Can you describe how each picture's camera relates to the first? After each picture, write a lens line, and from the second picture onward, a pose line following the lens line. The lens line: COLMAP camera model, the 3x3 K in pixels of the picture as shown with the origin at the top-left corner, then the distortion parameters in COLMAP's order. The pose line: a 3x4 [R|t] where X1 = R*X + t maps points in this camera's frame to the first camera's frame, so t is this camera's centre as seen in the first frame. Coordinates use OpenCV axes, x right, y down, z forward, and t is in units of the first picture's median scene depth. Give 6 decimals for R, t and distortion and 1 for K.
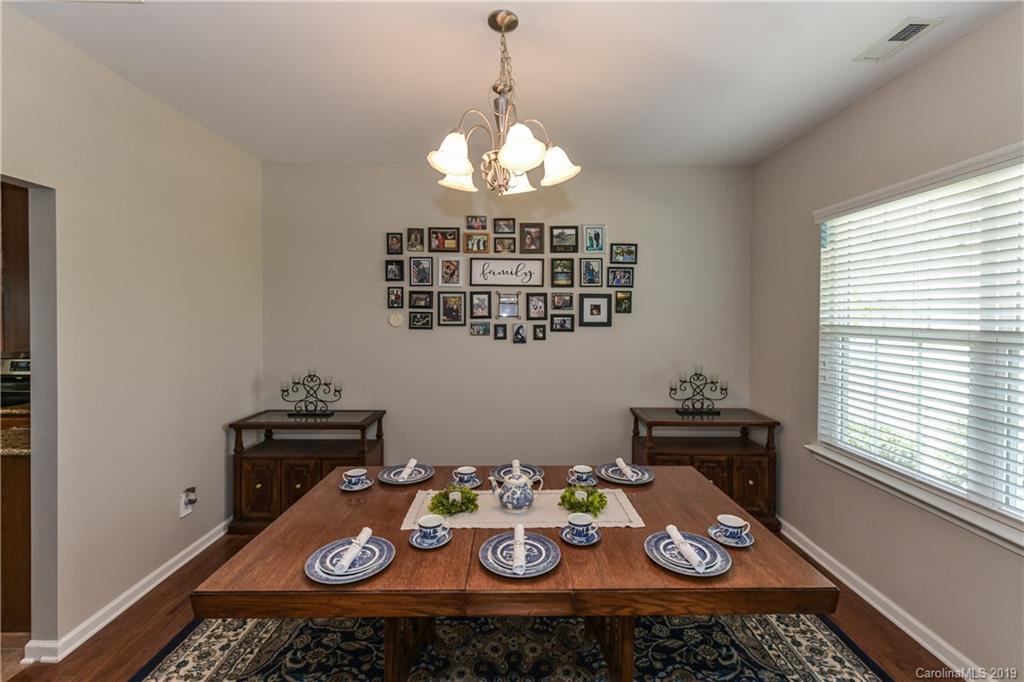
lens RADIAL K [[449.4, 0, 528.2], [0, 449.4, 321.9], [0, 0, 1]] dist [0.001926, -0.002288]
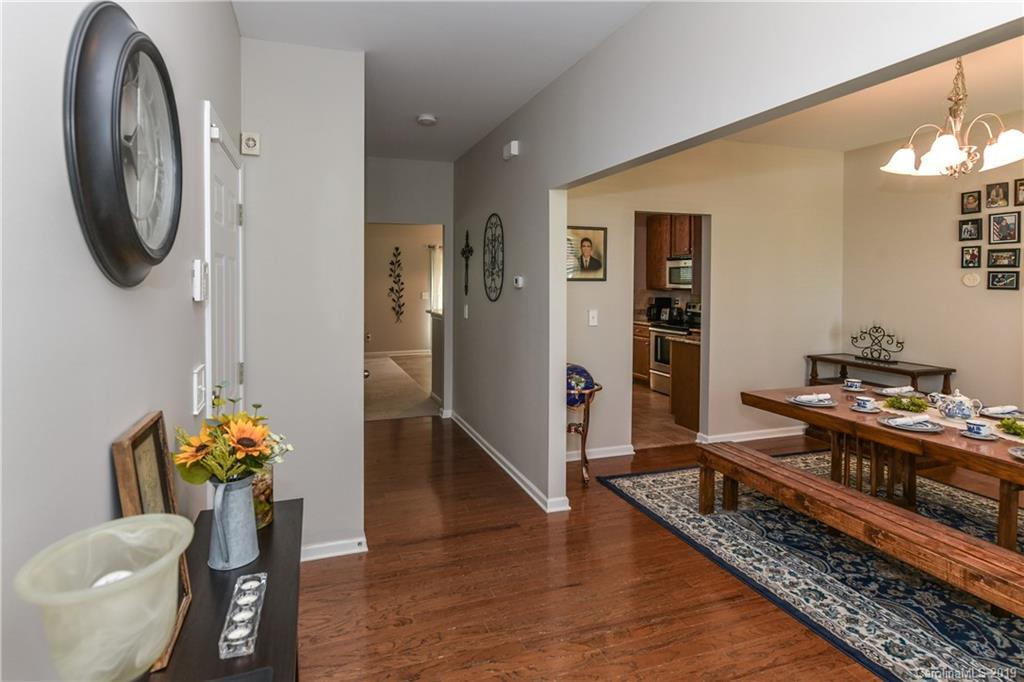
lens RADIAL K [[546.8, 0, 489.2], [0, 546.8, 293.7], [0, 0, 1]] dist [0.002713, -0.000830]
pose [[0.324312, 0.019545, -0.945748, 0.500841], [-0.010242, 0.999800, 0.017150, 0.016004], [0.945895, 0.004125, 0.324448, -0.389820]]
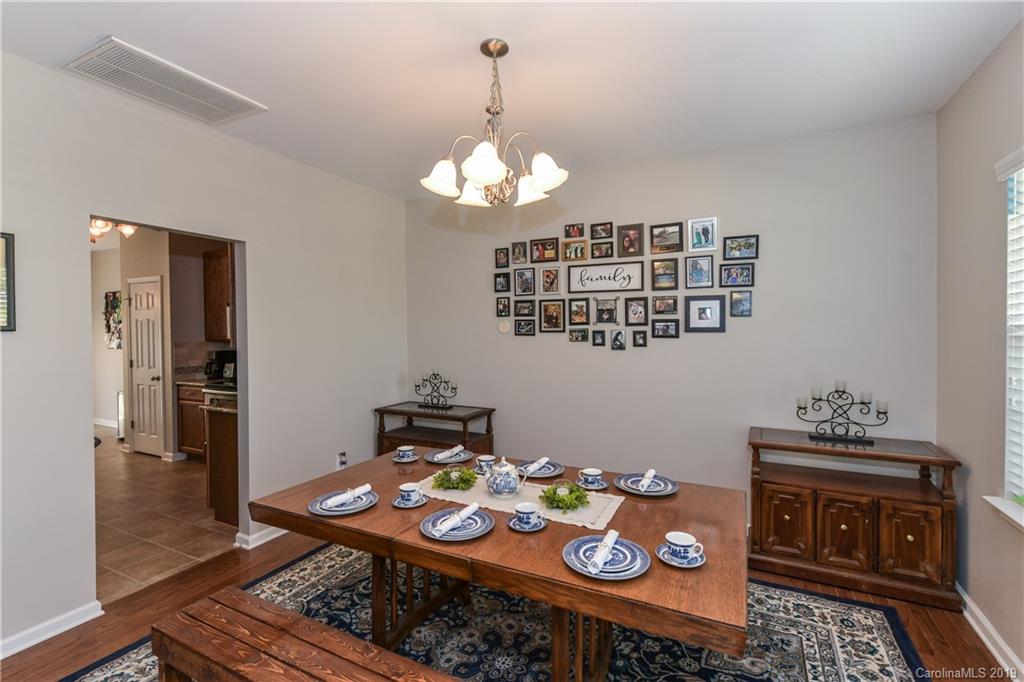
lens RADIAL K [[459.6, 0, 513.1], [0, 459.6, 335.5], [0, 0, 1]] dist [-0.000368, -0.001238]
pose [[0.886395, -0.003703, -0.462915, 0.247120], [0.004905, 0.999987, 0.001393, 0.014186], [0.462903, -0.003506, 0.886402, 0.013875]]
